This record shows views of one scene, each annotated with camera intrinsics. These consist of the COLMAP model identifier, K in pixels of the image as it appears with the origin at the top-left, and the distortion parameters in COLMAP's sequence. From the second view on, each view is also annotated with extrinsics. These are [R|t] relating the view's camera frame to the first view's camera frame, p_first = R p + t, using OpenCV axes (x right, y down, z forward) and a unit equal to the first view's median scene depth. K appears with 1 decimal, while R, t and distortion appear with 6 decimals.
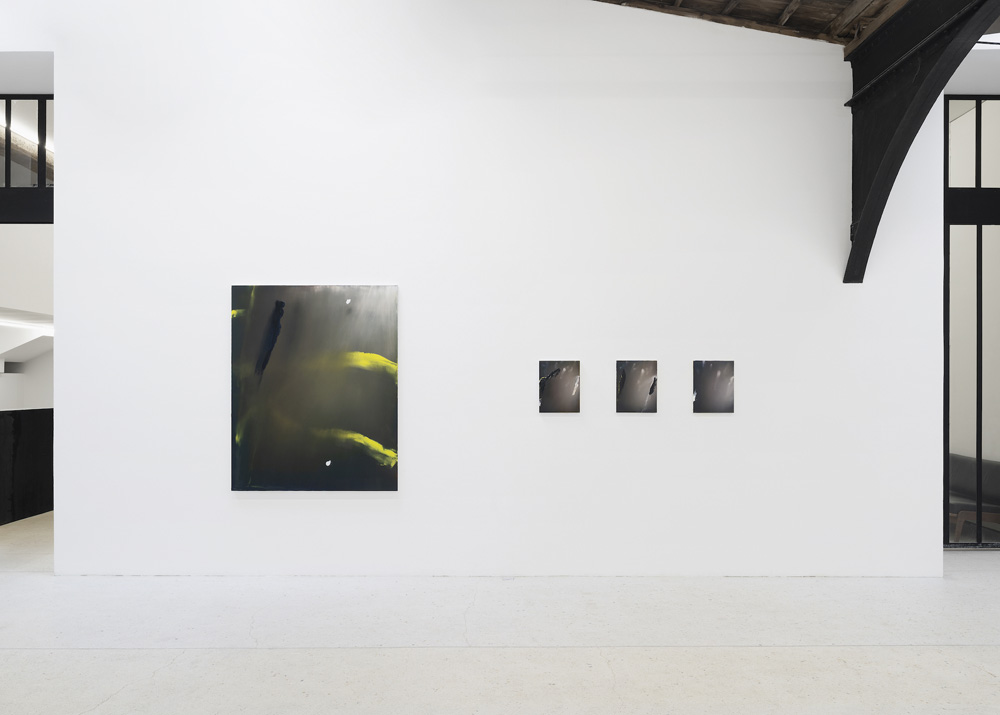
lens RADIAL K [[860.1, 0, 499.3], [0, 860.1, 385.8], [0, 0, 1]] dist [-0.005150, 0.001928]
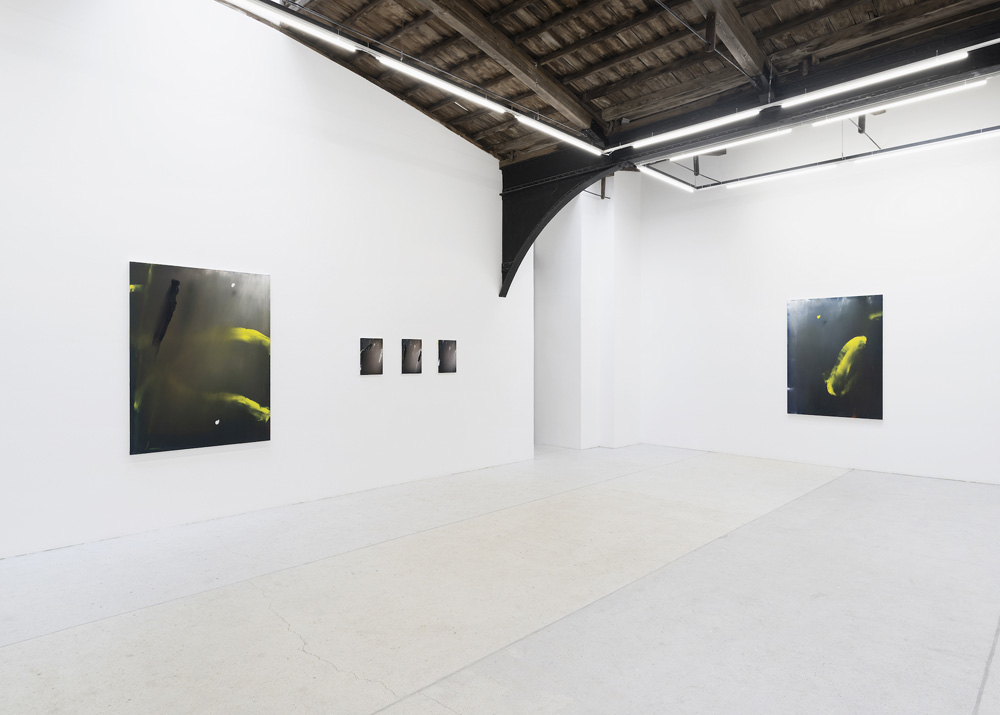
lens RADIAL K [[691.5, 0, 500.0], [0, 691.5, 357.5], [0, 0, 1]] dist [-0.029094, 0.005061]
pose [[0.636153, -0.002315, 0.771560, -0.676389], [0.004227, 0.999991, -0.000485, 0.004232], [-0.771552, 0.003570, 0.636157, 0.109065]]
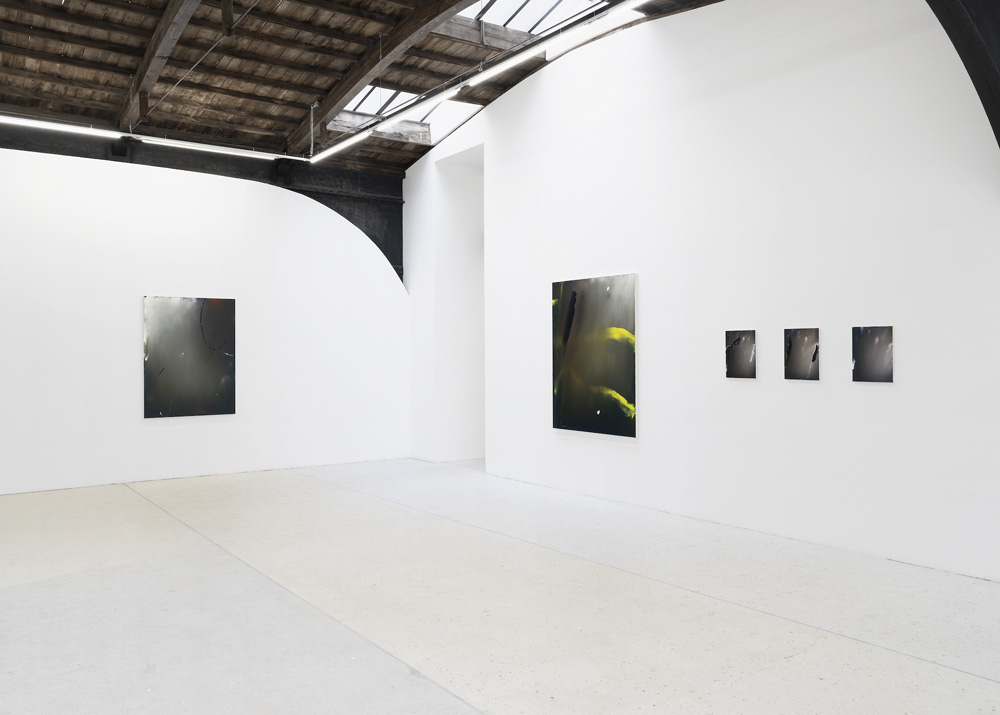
lens RADIAL K [[832.4, 0, 500.0], [0, 832.4, 357.5], [0, 0, 1]] dist [-0.006445, 0.007094]
pose [[0.580522, 0.002755, -0.814240, 0.753576], [0.002355, 0.999984, 0.005062, -0.000807], [0.814241, -0.004857, 0.580506, 0.137095]]
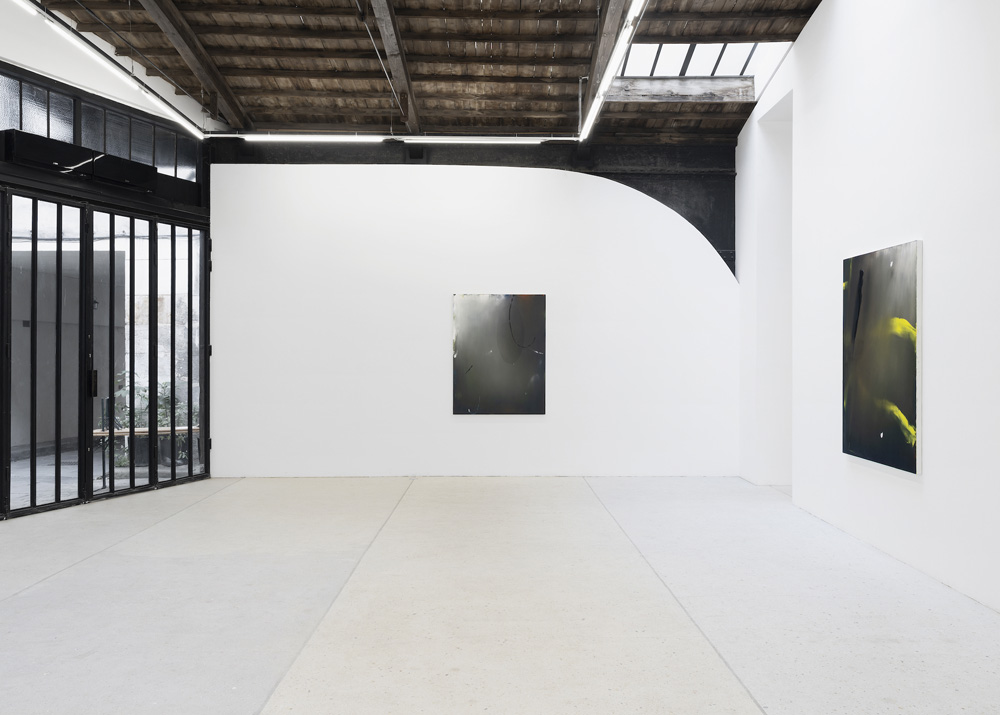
lens RADIAL K [[883.0, 0, 500.0], [0, 883.0, 357.5], [0, 0, 1]] dist [0.003818, 0.000488]
pose [[0.015199, 0.005977, -0.999867, 0.777475], [-0.005872, 0.999965, 0.005888, 0.000447], [0.999867, 0.005781, 0.015234, 0.561501]]
